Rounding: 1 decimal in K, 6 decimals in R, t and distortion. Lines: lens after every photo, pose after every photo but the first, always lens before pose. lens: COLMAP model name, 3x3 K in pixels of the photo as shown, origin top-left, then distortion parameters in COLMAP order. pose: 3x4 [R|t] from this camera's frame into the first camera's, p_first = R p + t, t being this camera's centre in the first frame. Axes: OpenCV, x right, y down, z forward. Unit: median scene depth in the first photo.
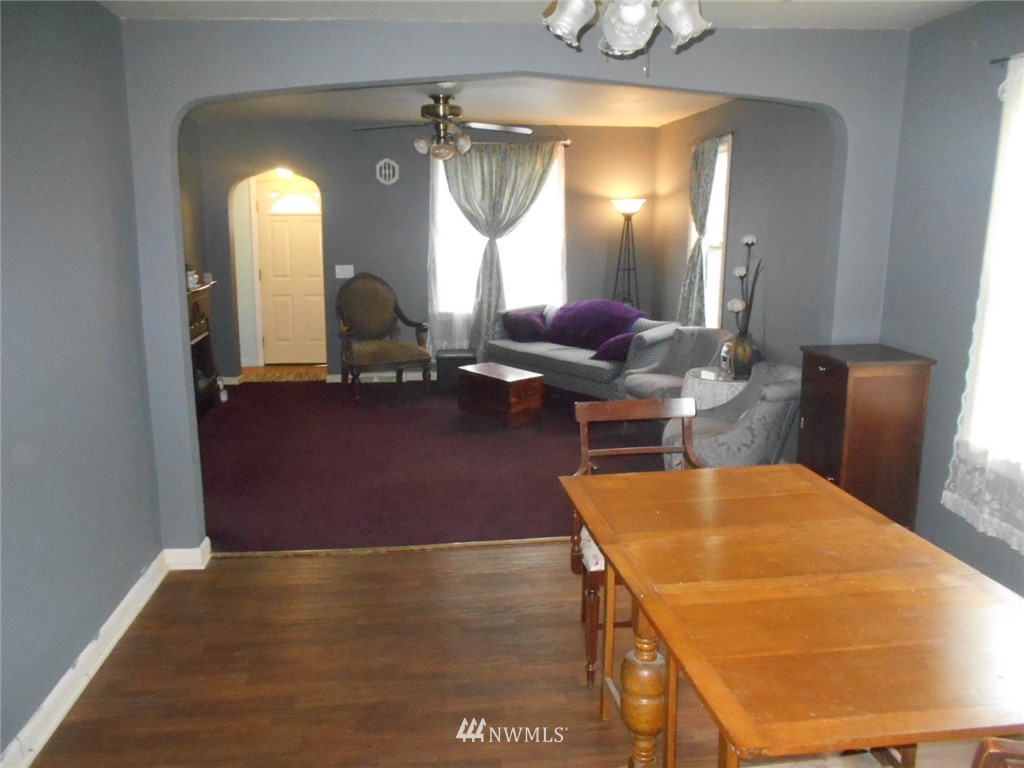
lens RADIAL K [[801.4, 0, 512.0], [0, 801.4, 384.0], [0, 0, 1]] dist [0.001178, 0.003538]
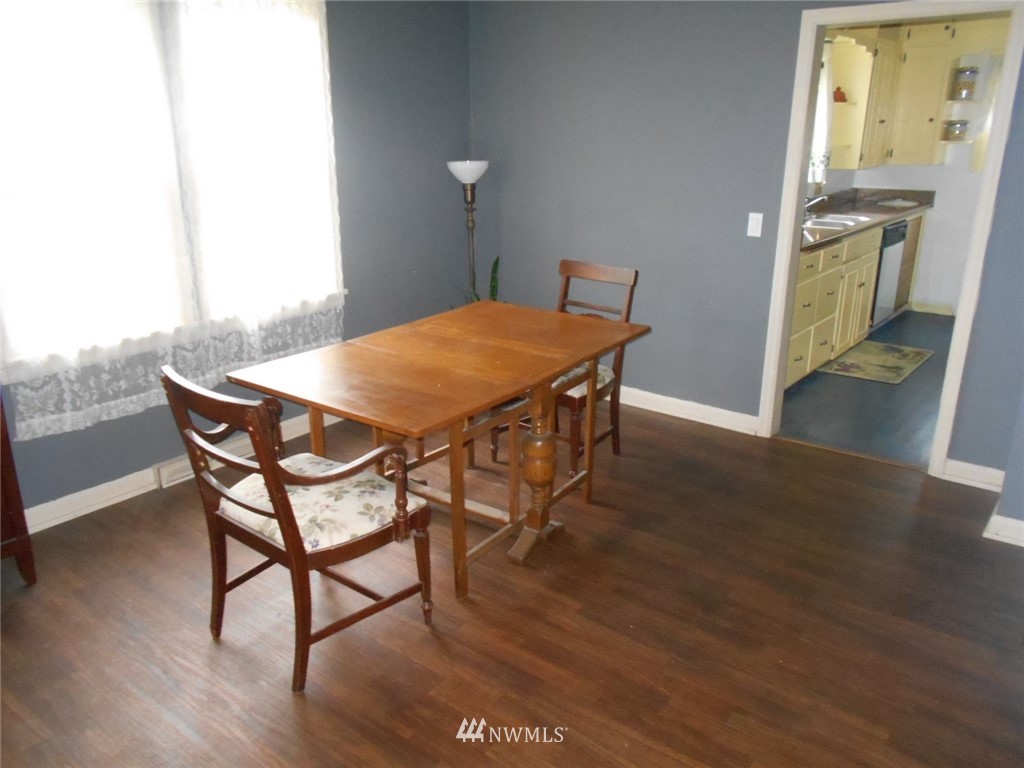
lens RADIAL K [[801.4, 0, 512.0], [0, 801.4, 384.0], [0, 0, 1]] dist [0.001178, 0.003538]
pose [[-0.719243, -0.210496, 0.662103, -0.585387], [0.135679, 0.892092, 0.431002, -0.286488], [-0.681381, 0.399828, -0.613072, 1.516073]]
